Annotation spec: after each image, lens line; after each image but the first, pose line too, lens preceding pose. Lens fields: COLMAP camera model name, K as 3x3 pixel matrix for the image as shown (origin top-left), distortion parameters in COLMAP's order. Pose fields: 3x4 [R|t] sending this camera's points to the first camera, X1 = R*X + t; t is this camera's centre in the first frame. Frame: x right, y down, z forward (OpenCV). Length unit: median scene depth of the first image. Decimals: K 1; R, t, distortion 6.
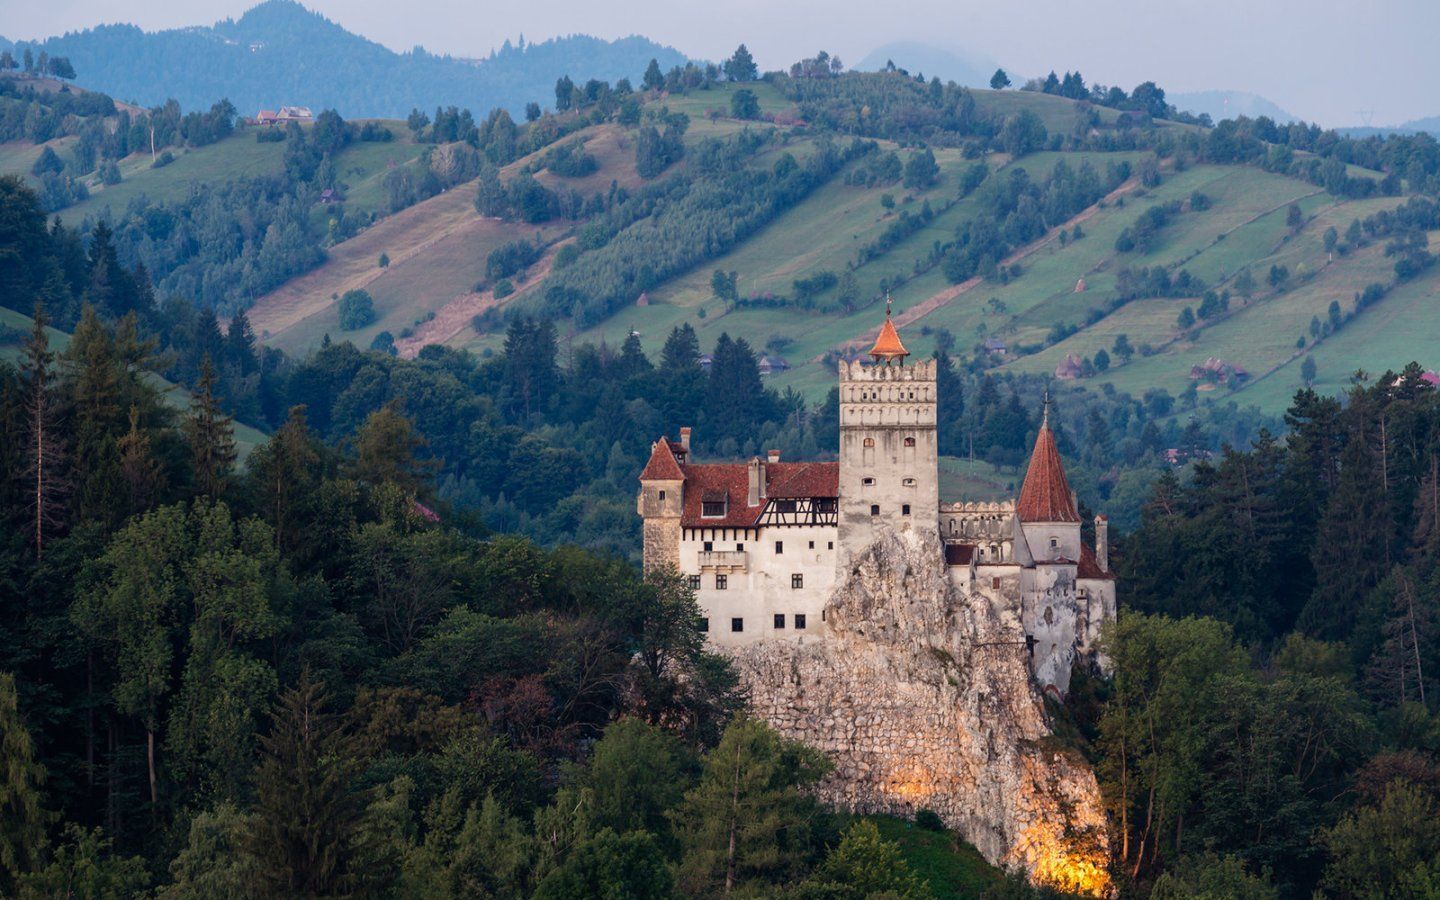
lens RADIAL K [[8140.4, 0, 728.1], [0, 8140.4, 446.0], [0, 0, 1]] dist [0.402337, 0.000000]
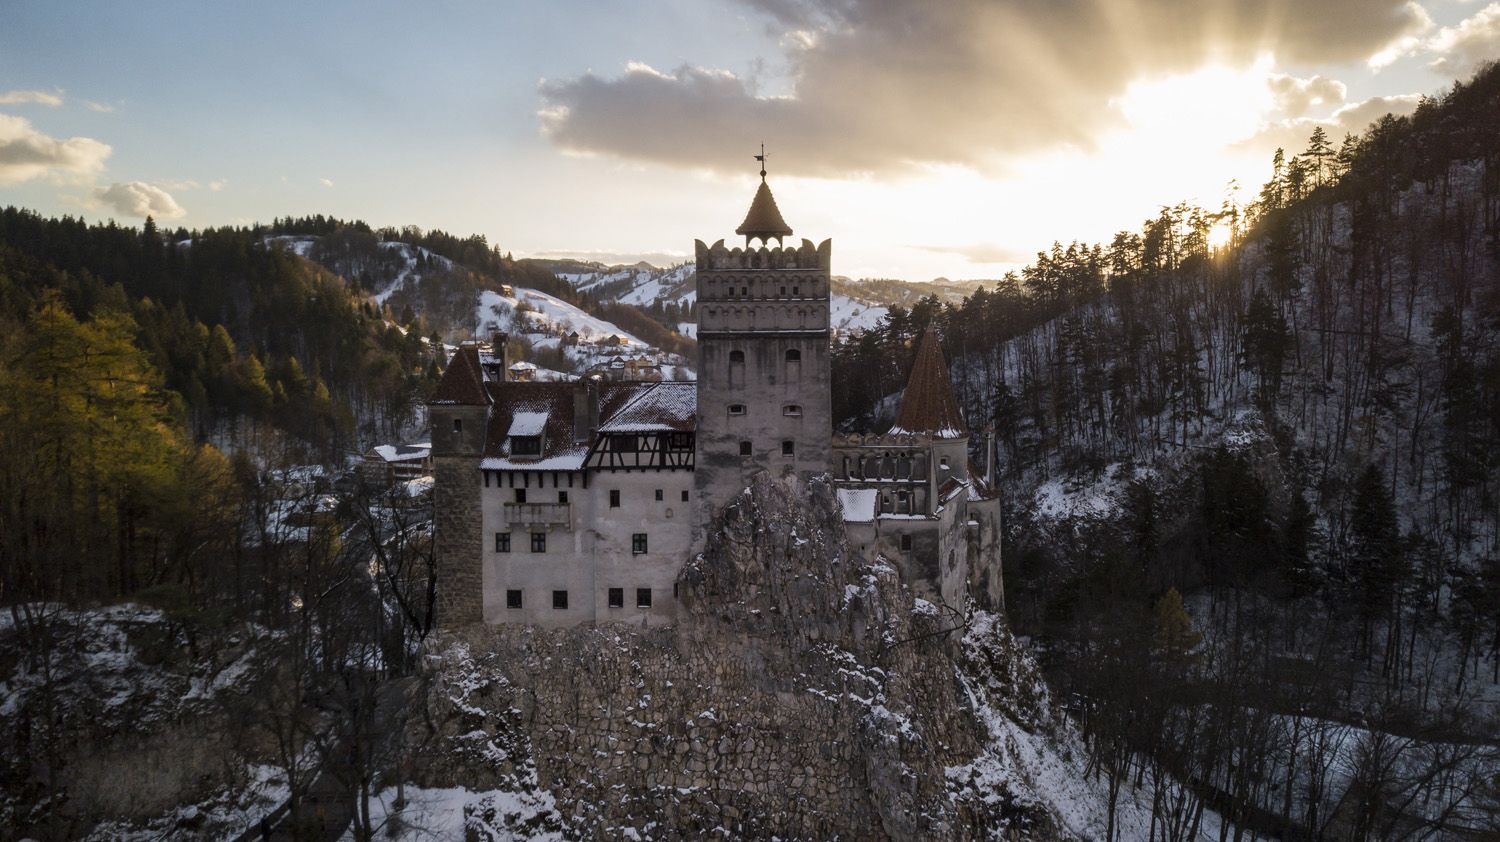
lens RADIAL K [[1156.4, 0, 749.5], [0, 1156.4, 416.5], [0, 0, 1]] dist [0.123759, -0.005737]
pose [[0.998352, -0.003090, 0.057298, 0.012450], [-0.000928, 0.997548, 0.069973, -0.002276], [-0.057374, -0.069911, 0.995902, 0.896209]]
